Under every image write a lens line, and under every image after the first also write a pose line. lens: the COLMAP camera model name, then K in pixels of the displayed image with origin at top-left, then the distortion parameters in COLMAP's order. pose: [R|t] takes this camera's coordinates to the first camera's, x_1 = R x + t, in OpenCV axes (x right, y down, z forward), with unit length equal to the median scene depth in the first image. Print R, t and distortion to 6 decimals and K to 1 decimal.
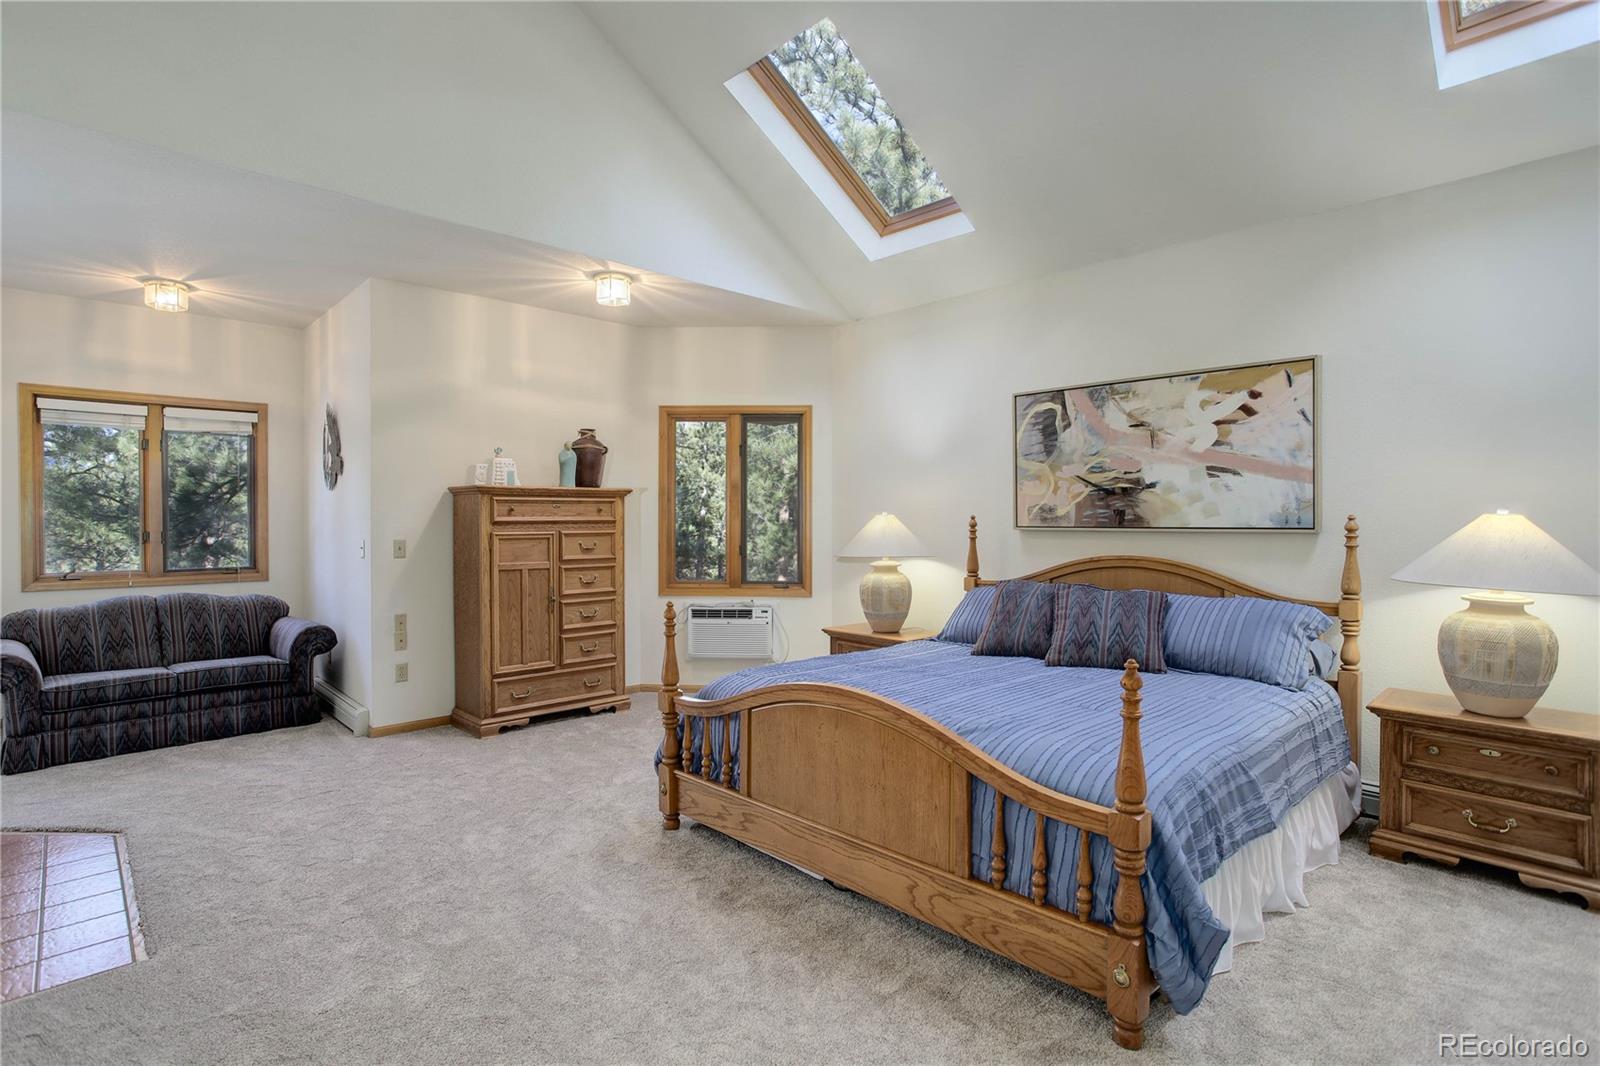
lens RADIAL K [[809.0, 0, 795.4], [0, 809.0, 519.7], [0, 0, 1]] dist [-0.021881, 0.008499]
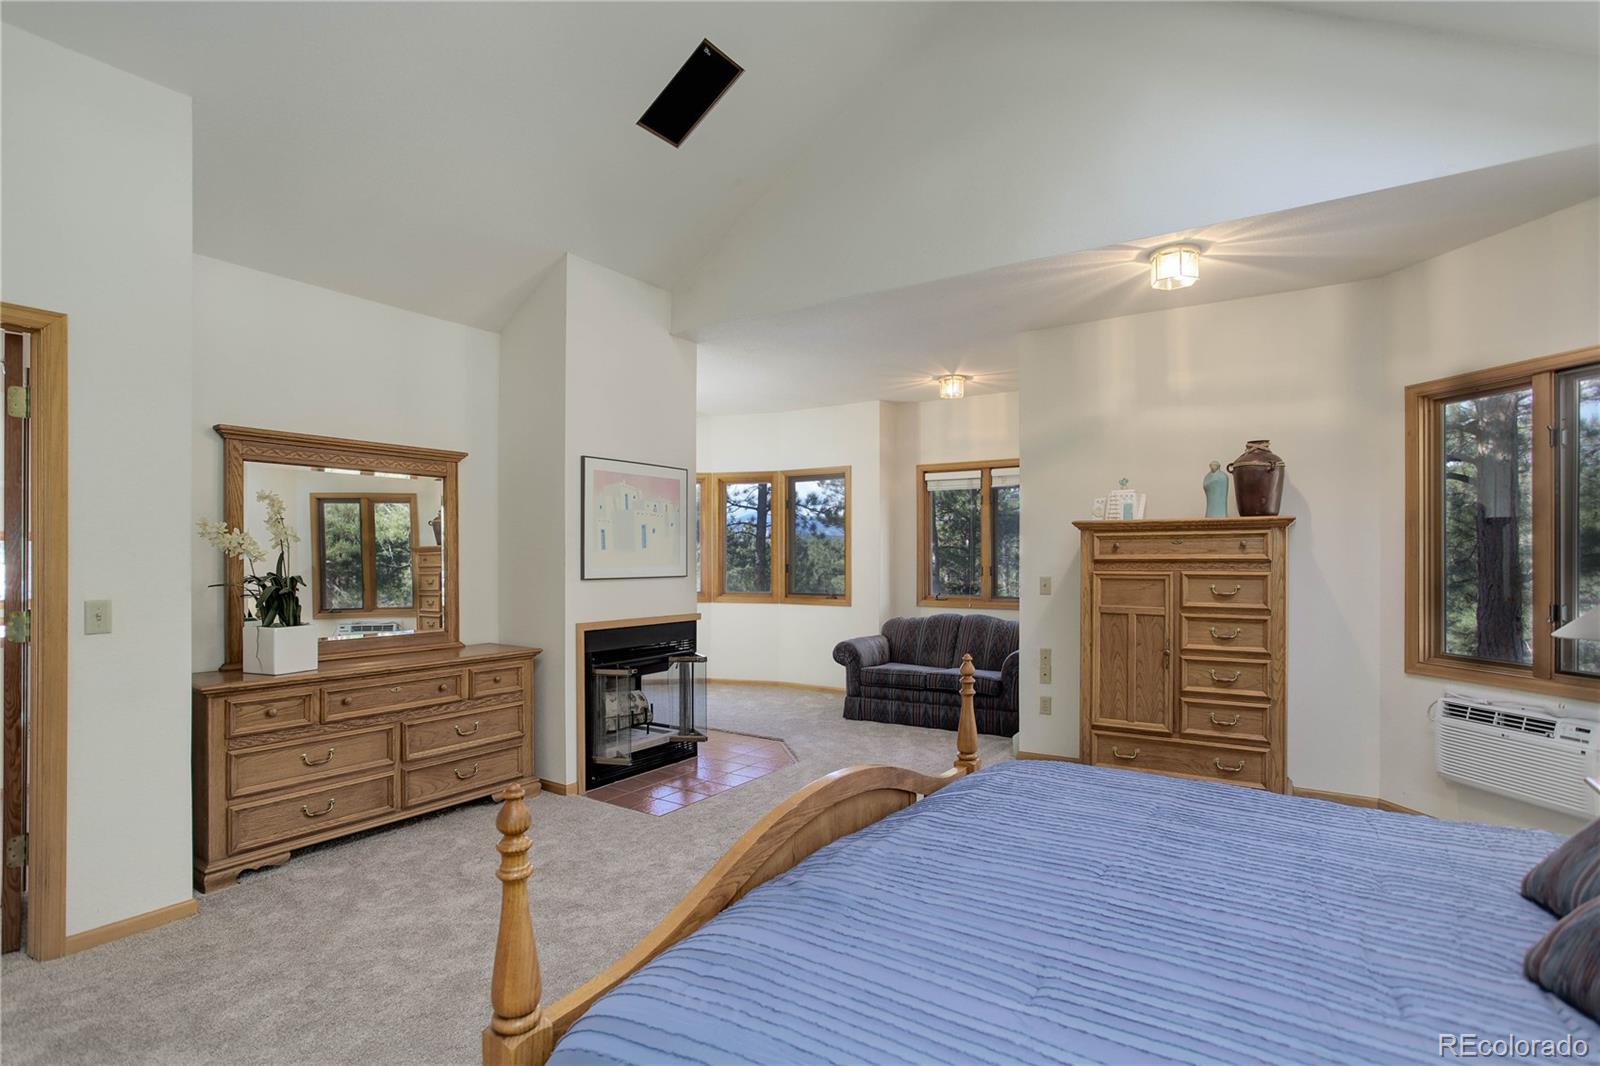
lens RADIAL K [[809.0, 0, 784.7], [0, 809.0, 547.4], [0, 0, 1]] dist [-0.021881, 0.008499]
pose [[0.212622, -0.009778, -0.977086, 0.430228], [-0.001251, 0.999946, -0.010279, -0.001871], [0.977134, 0.003408, 0.212598, 0.429474]]
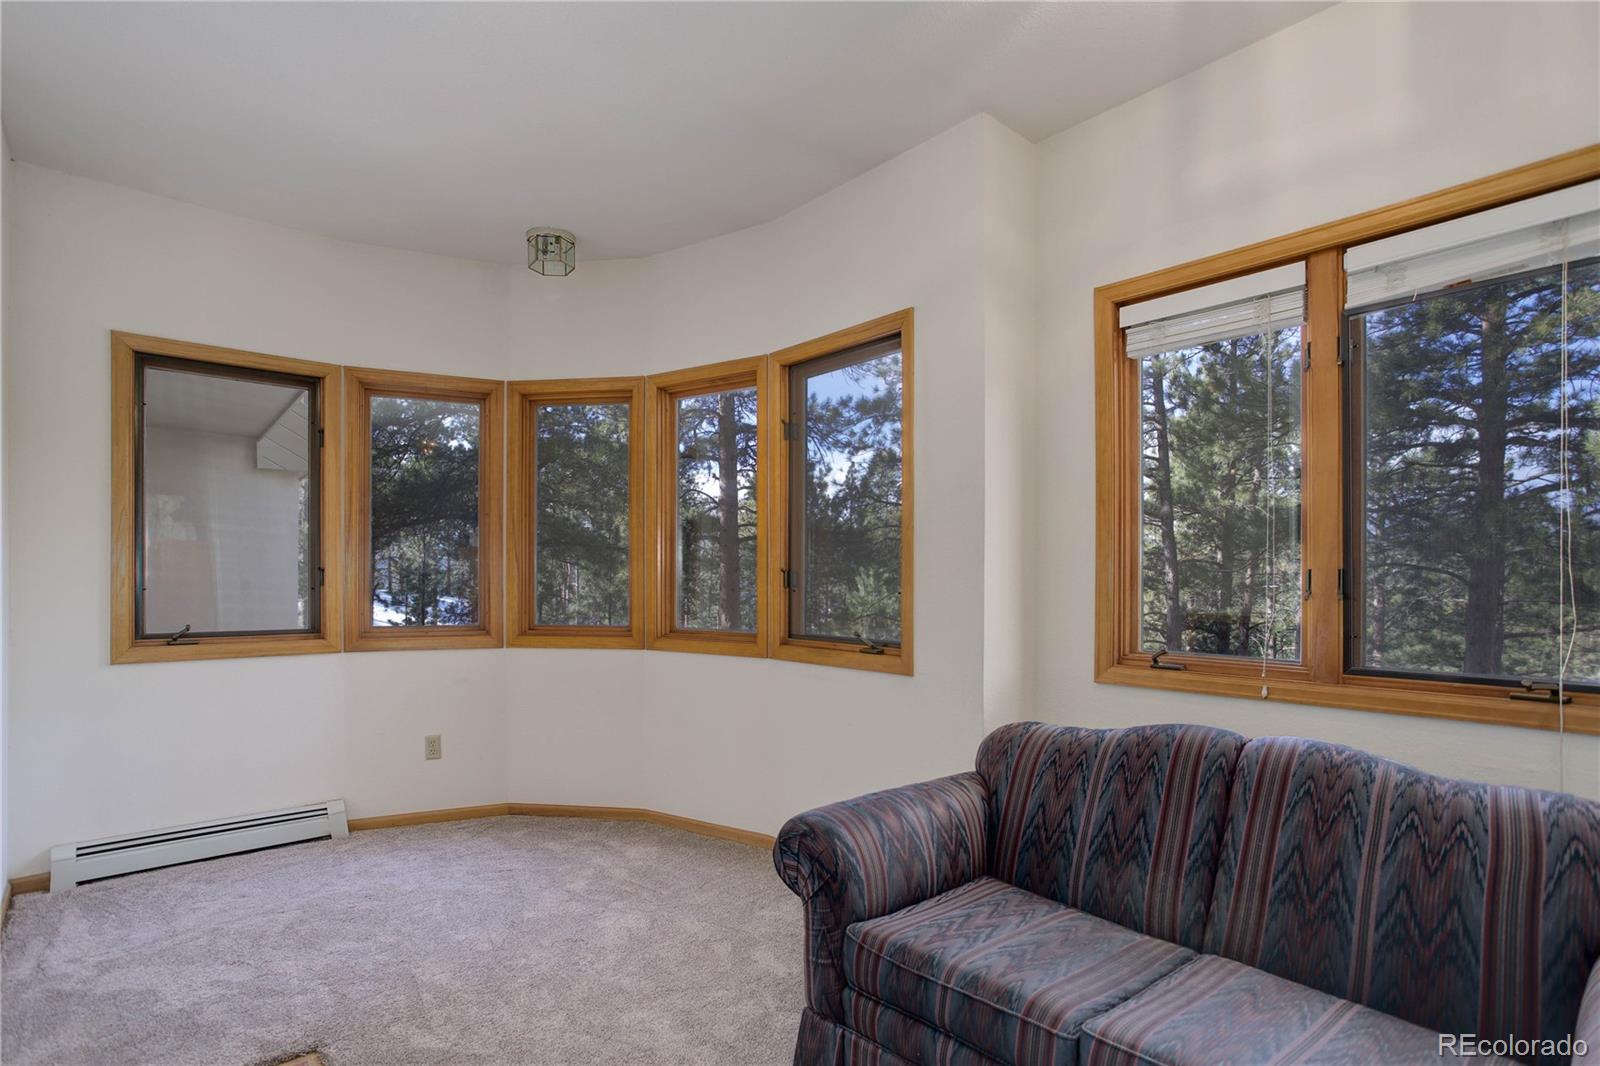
lens RADIAL K [[809.0, 0, 798.9], [0, 809.0, 571.6], [0, 0, 1]] dist [-0.021881, 0.008499]
pose [[-0.041357, -0.008393, -0.999109, -0.415483], [-0.005586, 0.999951, -0.008169, 0.022662], [0.999129, 0.005244, -0.041402, 0.802003]]
